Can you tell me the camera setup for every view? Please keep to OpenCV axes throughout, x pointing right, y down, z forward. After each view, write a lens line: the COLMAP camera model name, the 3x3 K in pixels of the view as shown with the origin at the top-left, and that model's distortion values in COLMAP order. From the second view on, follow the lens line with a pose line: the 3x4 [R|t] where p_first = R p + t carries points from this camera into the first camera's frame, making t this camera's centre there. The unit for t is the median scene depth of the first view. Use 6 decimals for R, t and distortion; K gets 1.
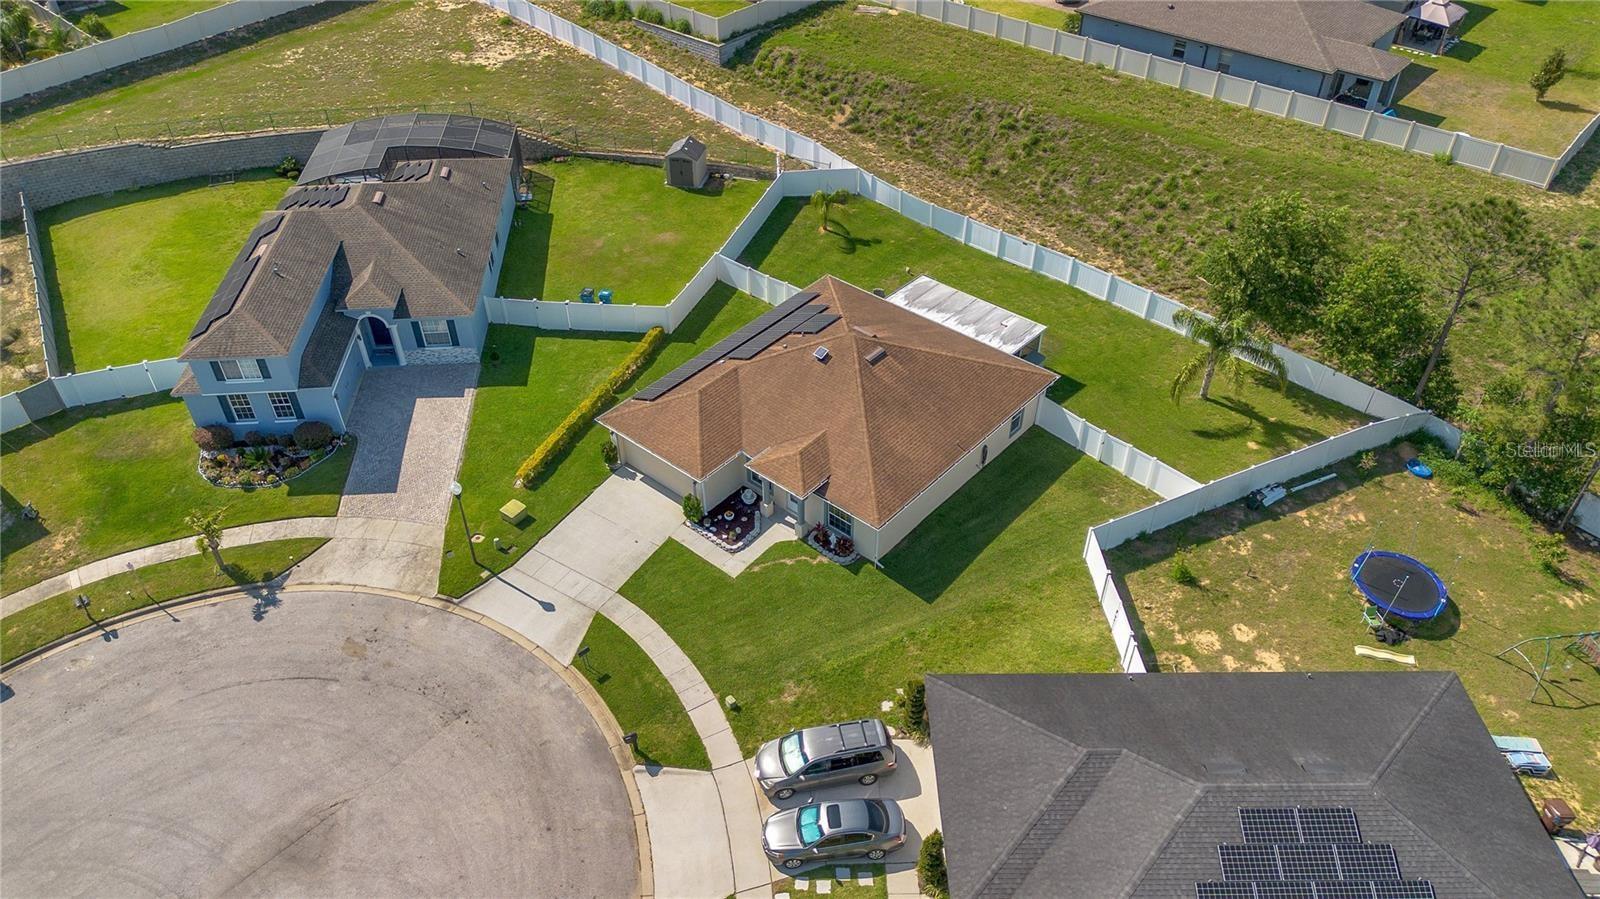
lens RADIAL K [[1123.9, 0, 793.5], [0, 1123.9, 451.6], [0, 0, 1]] dist [0.077625, -0.079354]
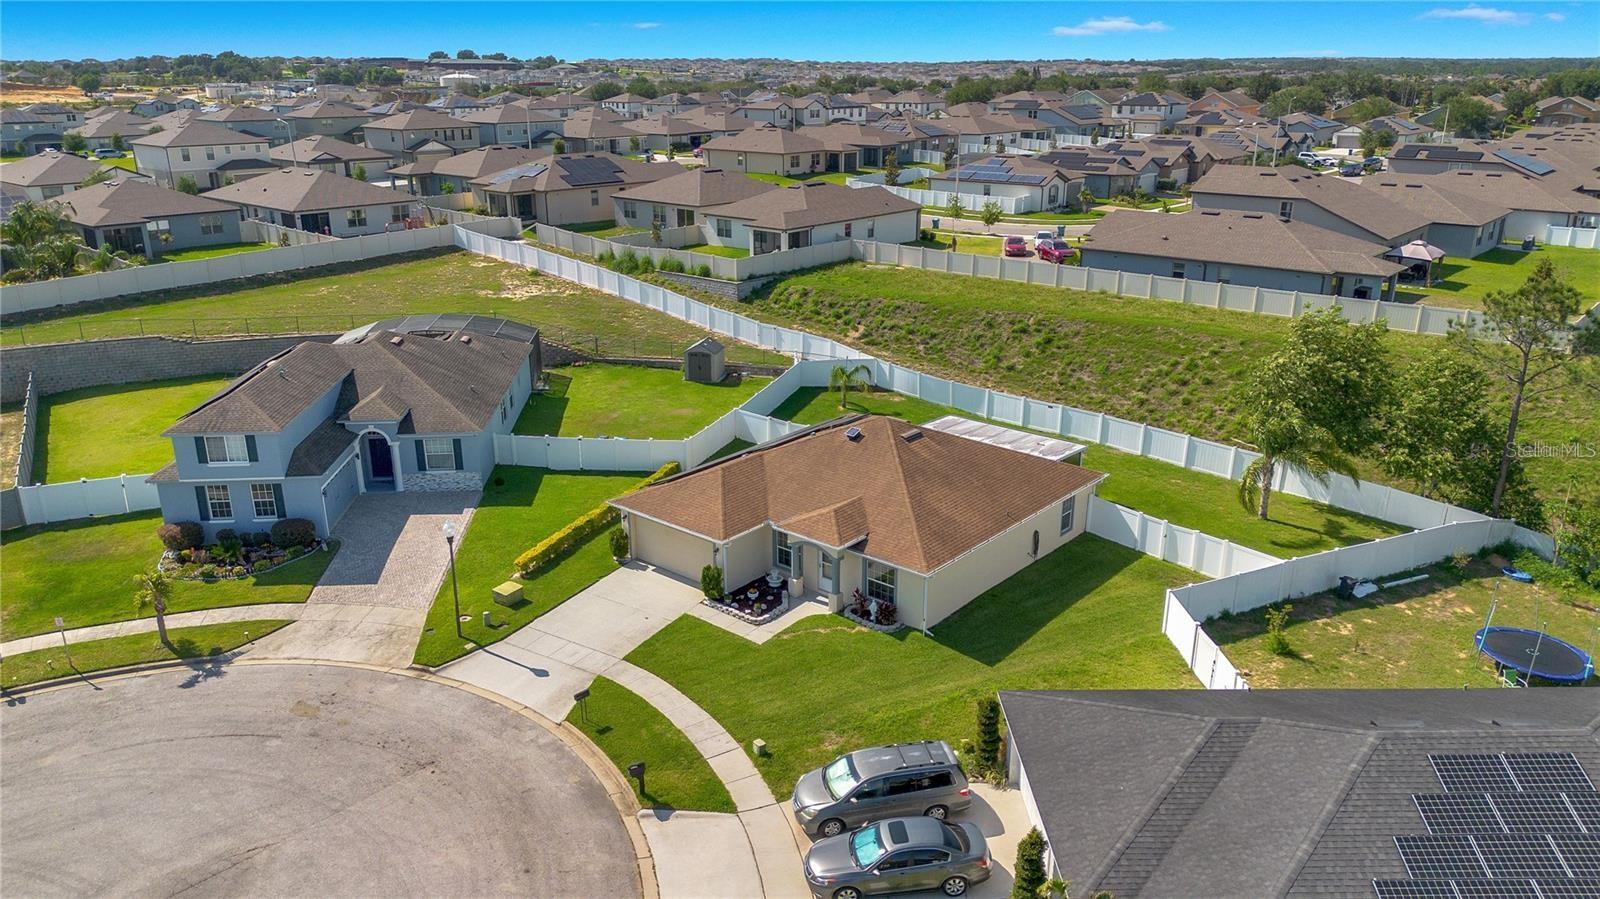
lens RADIAL K [[1123.9, 0, 794.3], [0, 1123.9, 452.2], [0, 0, 1]] dist [0.077625, -0.079354]
pose [[0.999972, 0.002995, 0.006868, -0.031074], [-0.000323, 0.933046, -0.359756, 0.267733], [-0.007486, 0.359744, 0.933021, 0.135894]]
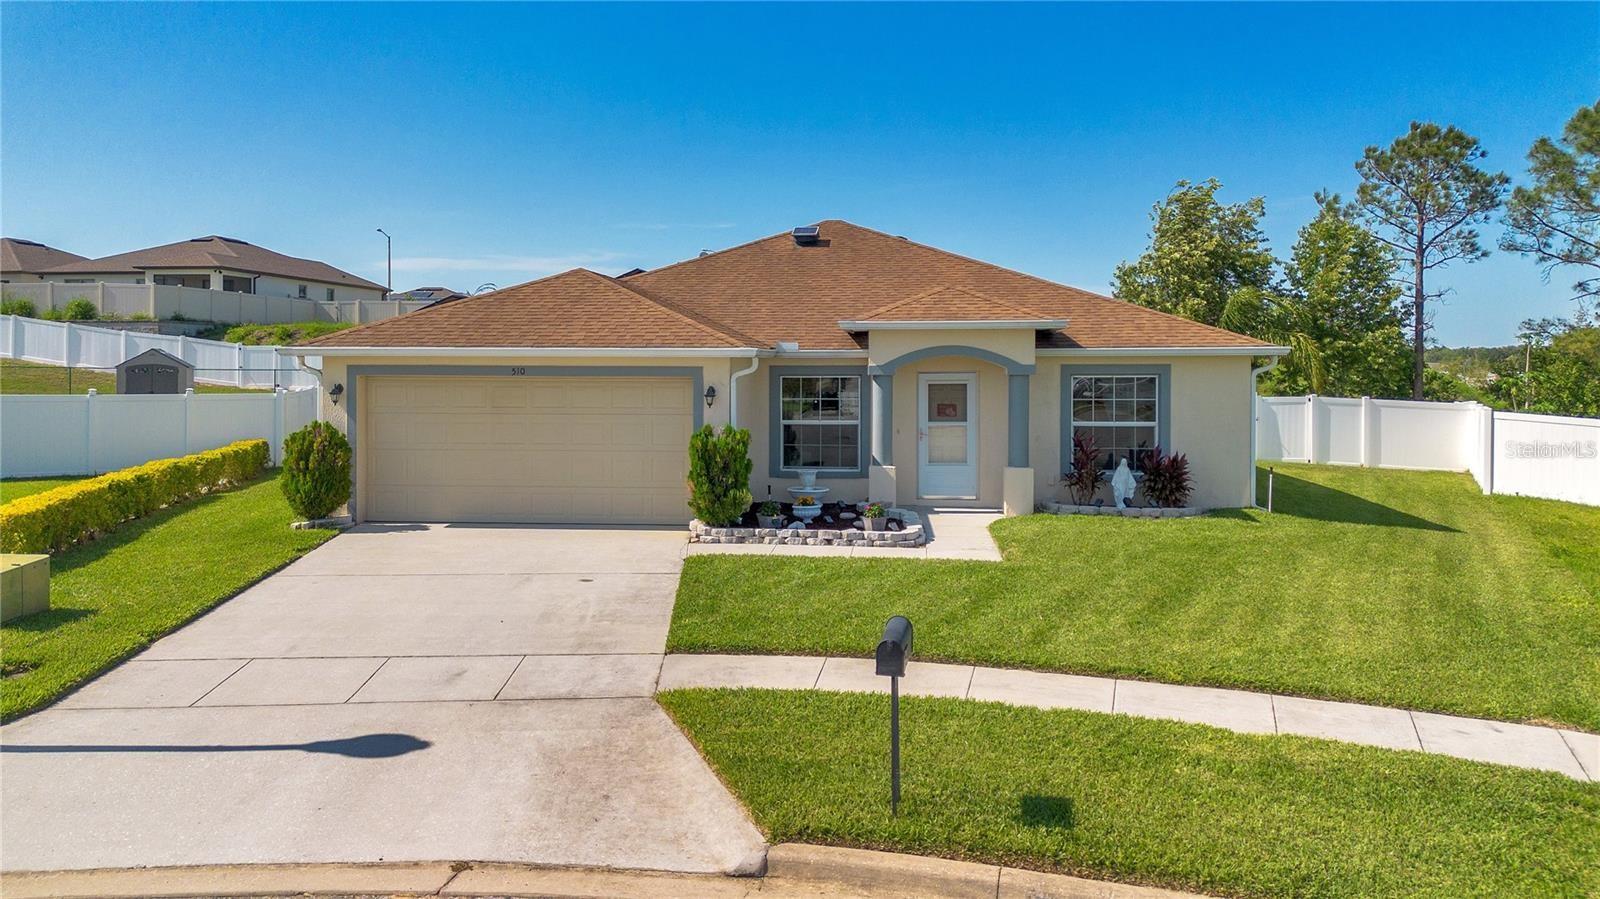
lens RADIAL K [[1123.9, 0, 784.6], [0, 1123.9, 436.0], [0, 0, 1]] dist [0.077625, -0.079354]
pose [[0.818465, 0.006285, 0.574522, -0.245188], [0.358459, 0.775881, -0.519149, 0.204016], [-0.449024, 0.630848, 0.632779, 0.778252]]
